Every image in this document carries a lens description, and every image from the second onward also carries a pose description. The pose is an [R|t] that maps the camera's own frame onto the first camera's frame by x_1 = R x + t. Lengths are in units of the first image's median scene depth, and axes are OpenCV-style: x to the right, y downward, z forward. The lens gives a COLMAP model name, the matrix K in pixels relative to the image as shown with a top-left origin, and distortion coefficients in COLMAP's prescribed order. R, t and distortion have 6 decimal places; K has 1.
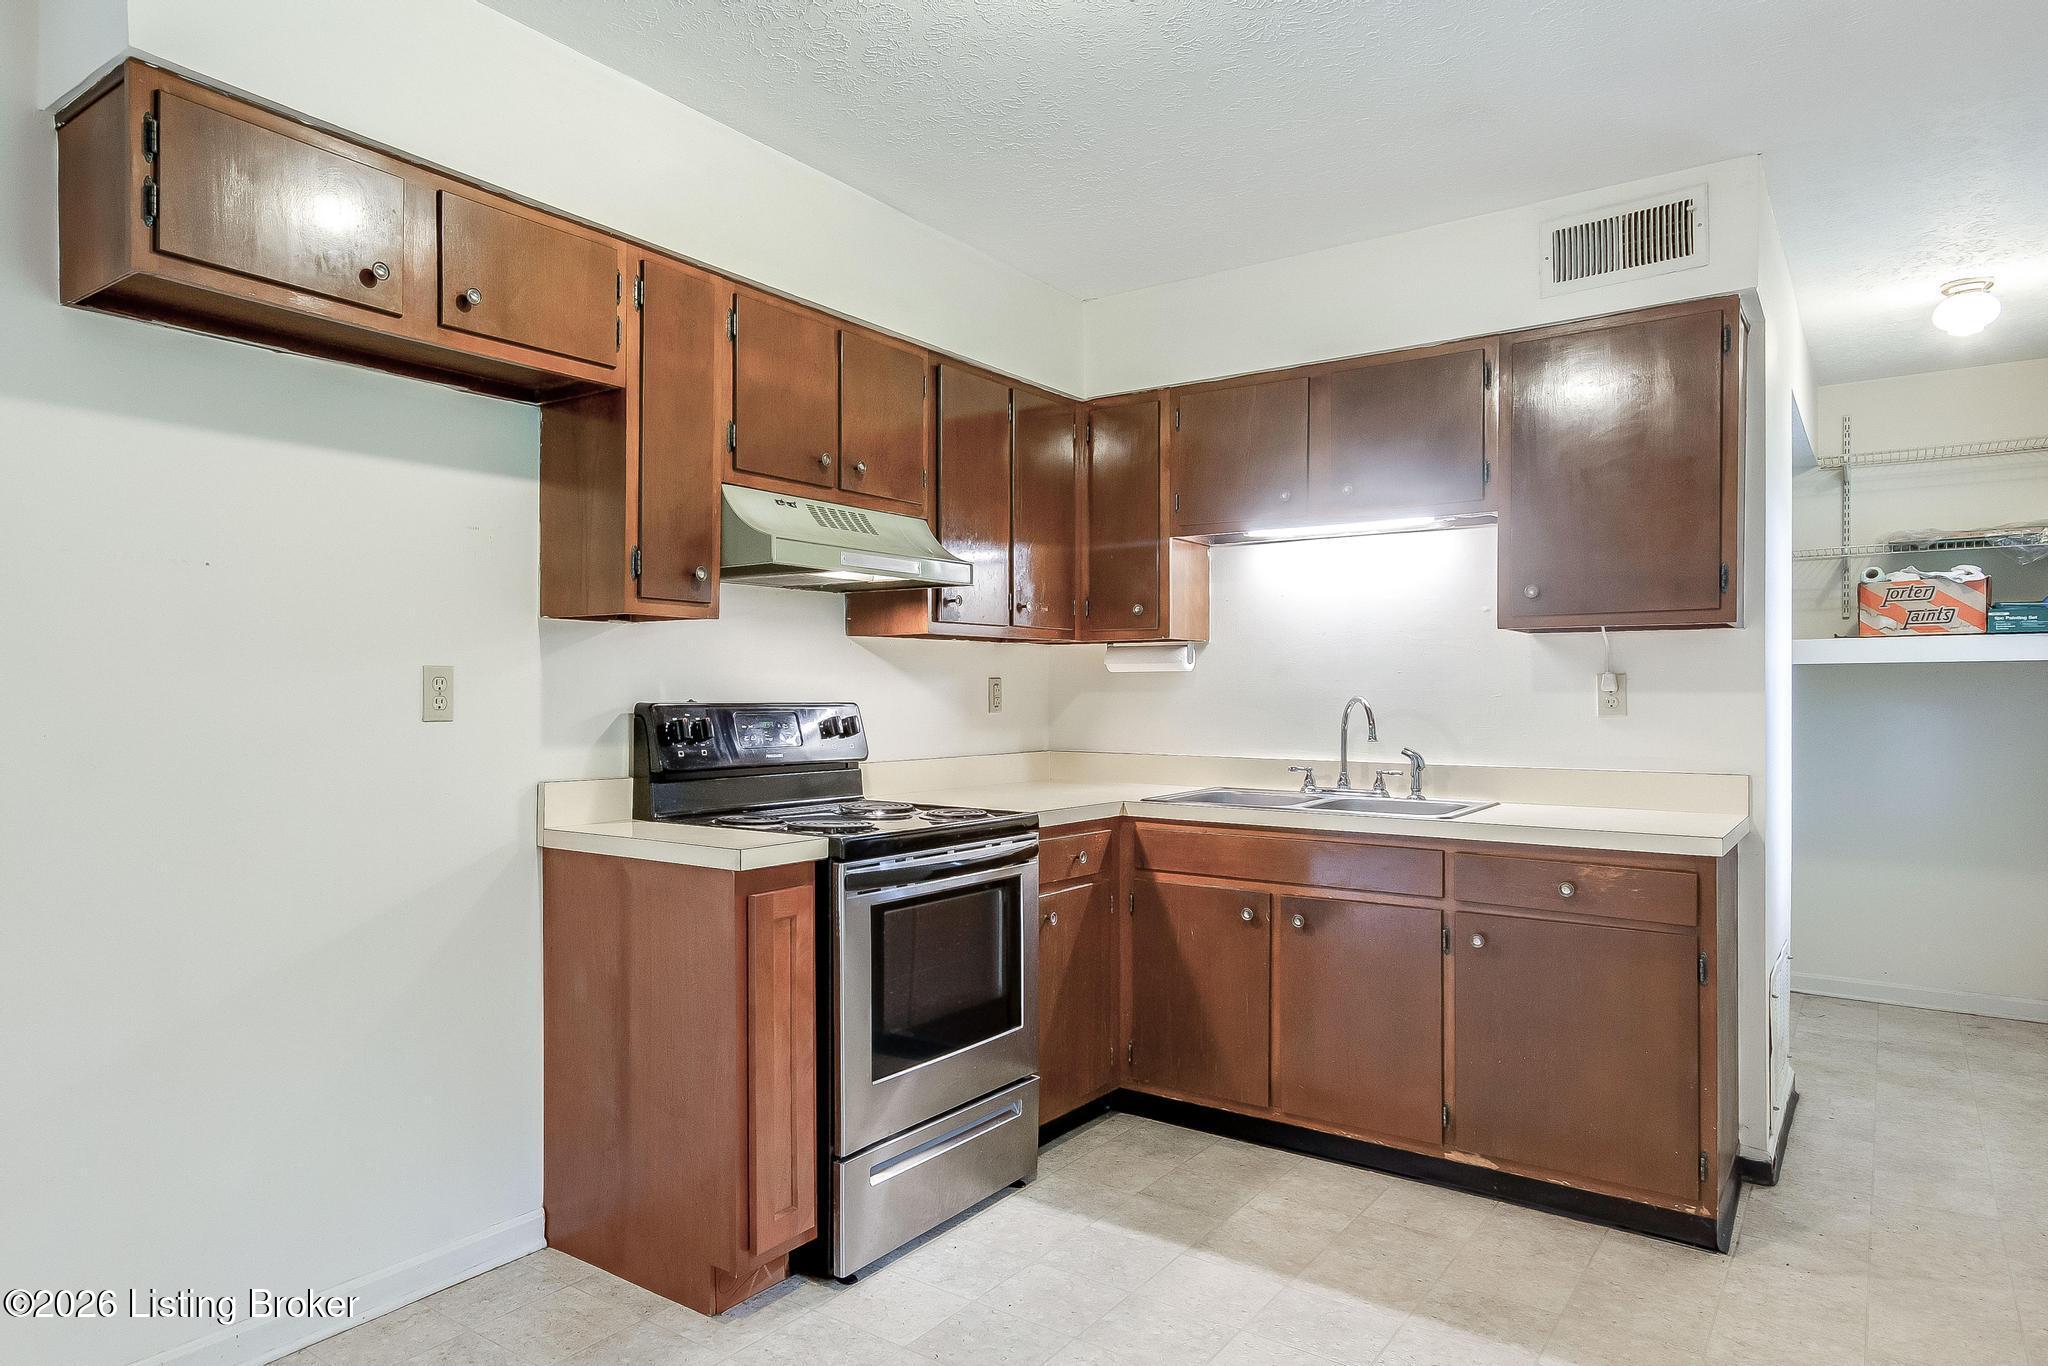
lens RADIAL K [[1192.6, 0, 1003.1], [0, 1192.6, 690.0], [0, 0, 1]] dist [-0.004159, 0.005759]
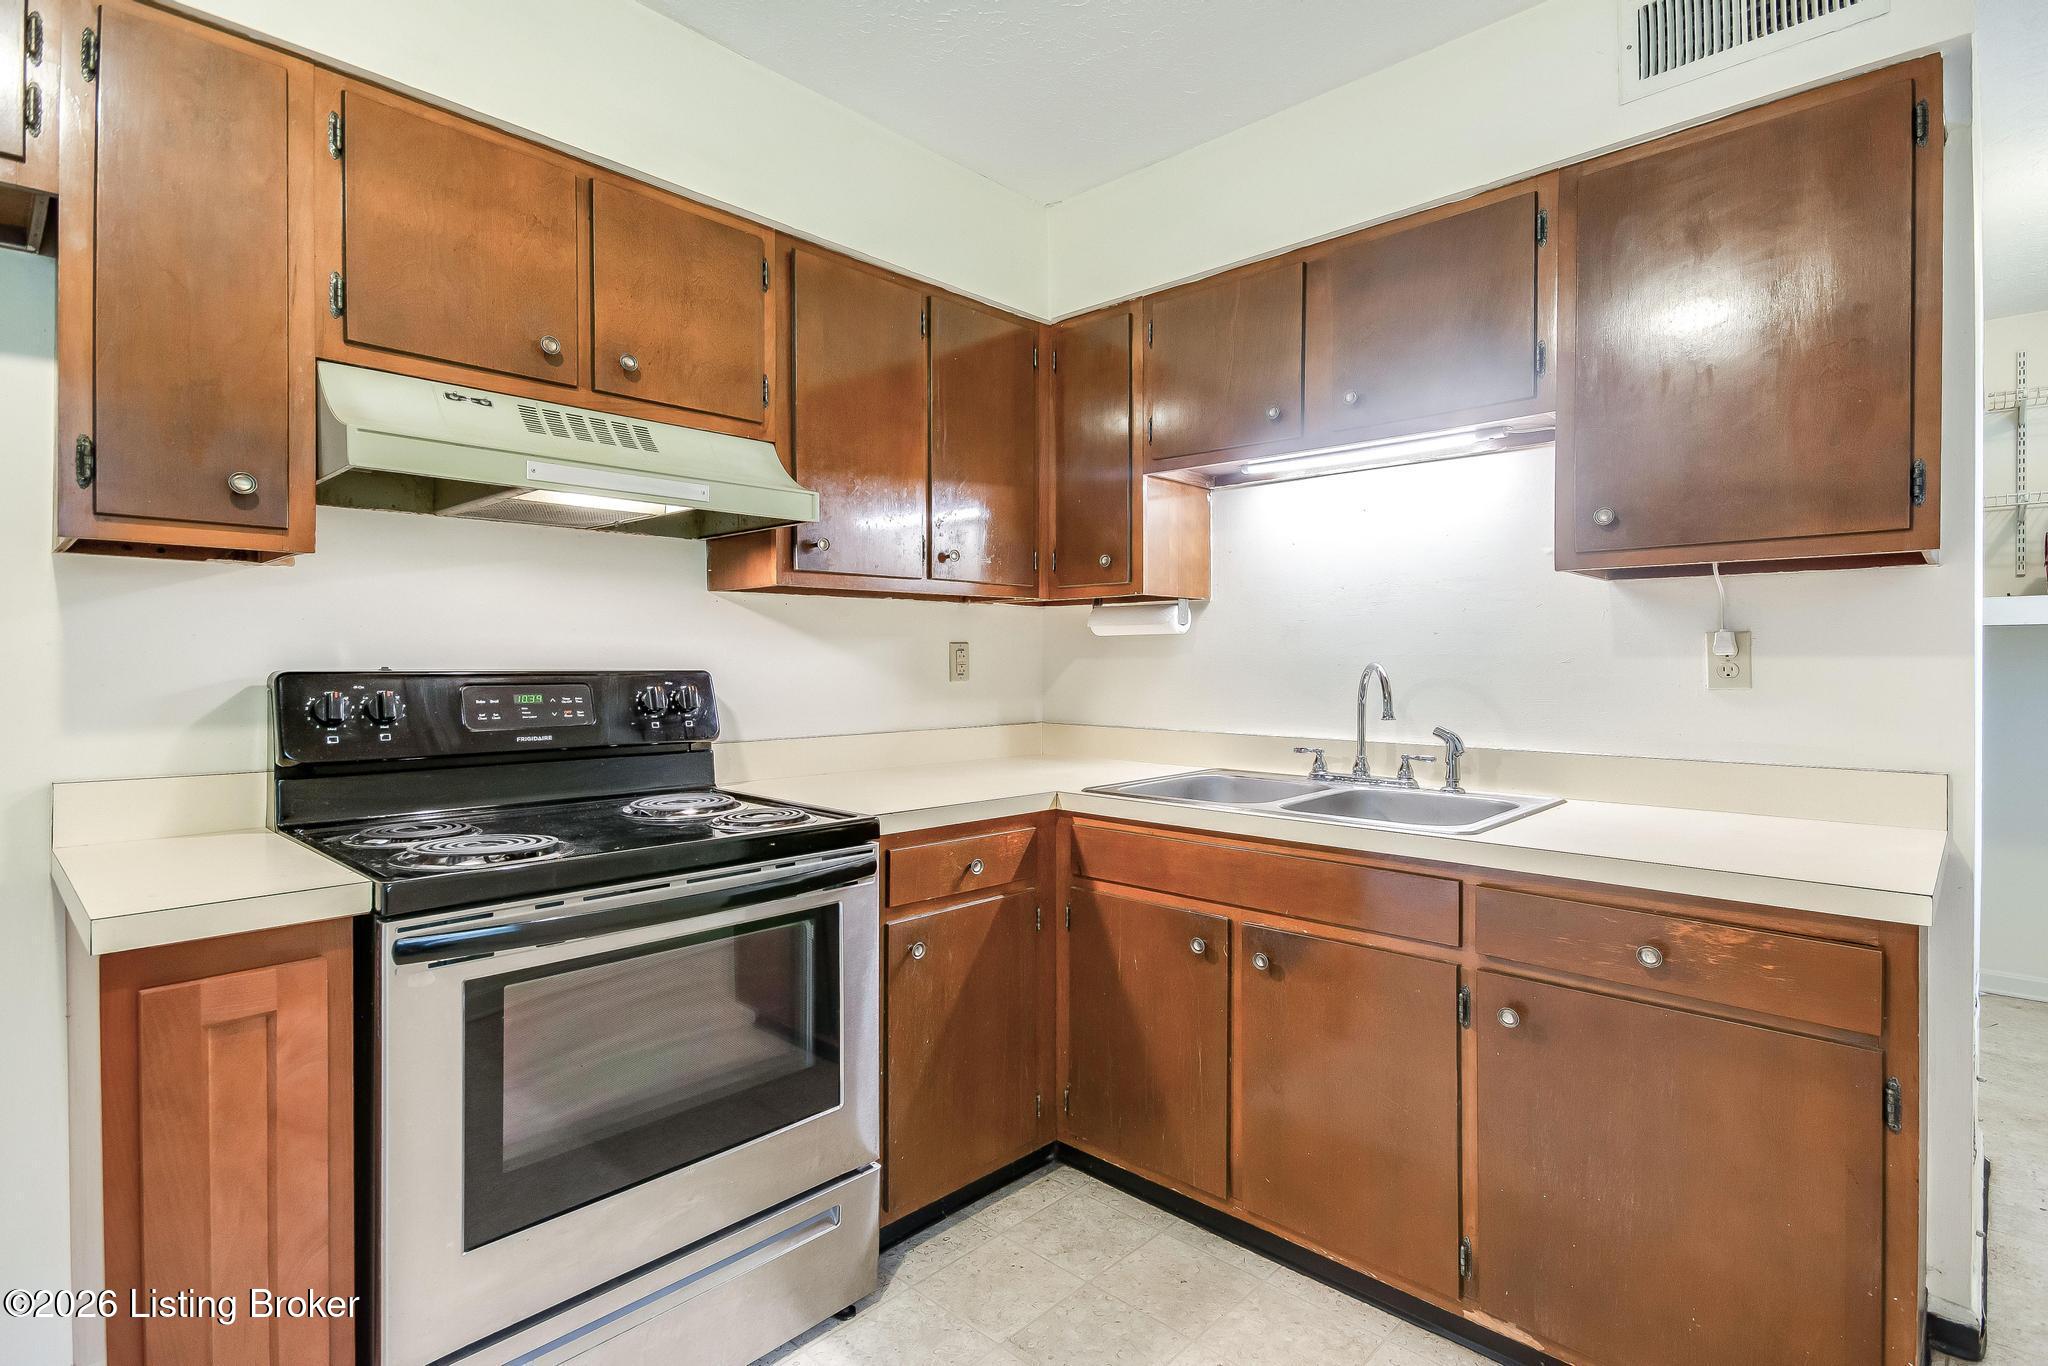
lens RADIAL K [[943.8, 0, 1018.3], [0, 943.8, 664.9], [0, 0, 1]] dist [0.011582, -0.006323]
pose [[0.985172, -0.001640, -0.171559, 0.206231], [0.002525, 0.999985, 0.004945, 0.003743], [0.171548, -0.005305, 0.985161, 0.400716]]
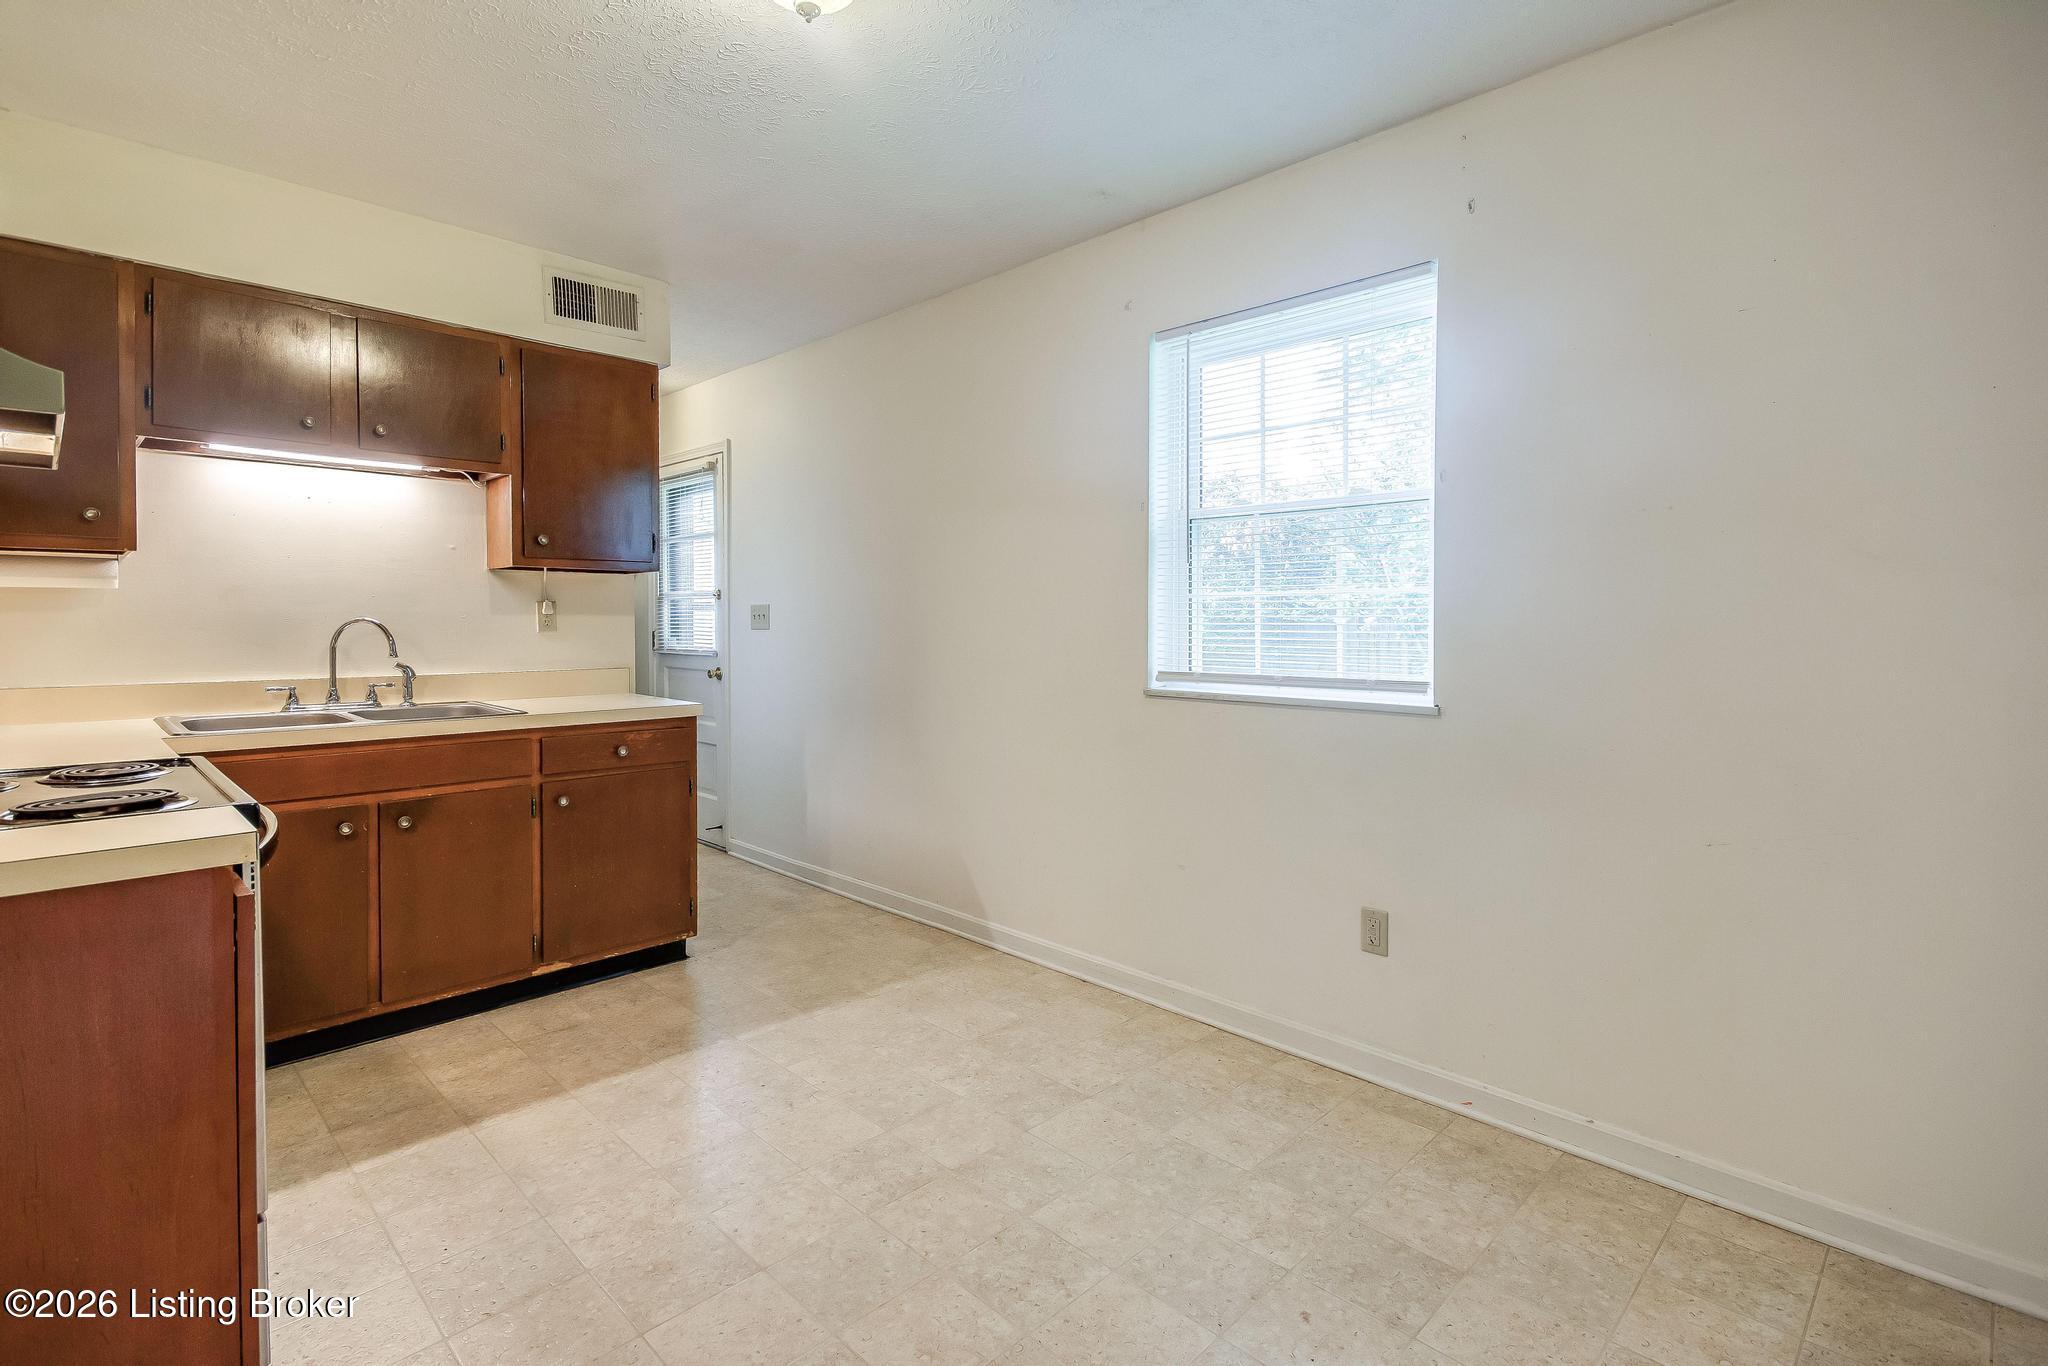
lens RADIAL K [[849.9, 0, 998.3], [0, 849.9, 627.6], [0, 0, 1]] dist [0.001988, 0.000301]
pose [[0.233029, -0.011534, 0.972401, -0.398320], [-0.003089, 0.999916, 0.012600, 0.003394], [-0.972465, -0.005940, 0.232974, 0.296408]]
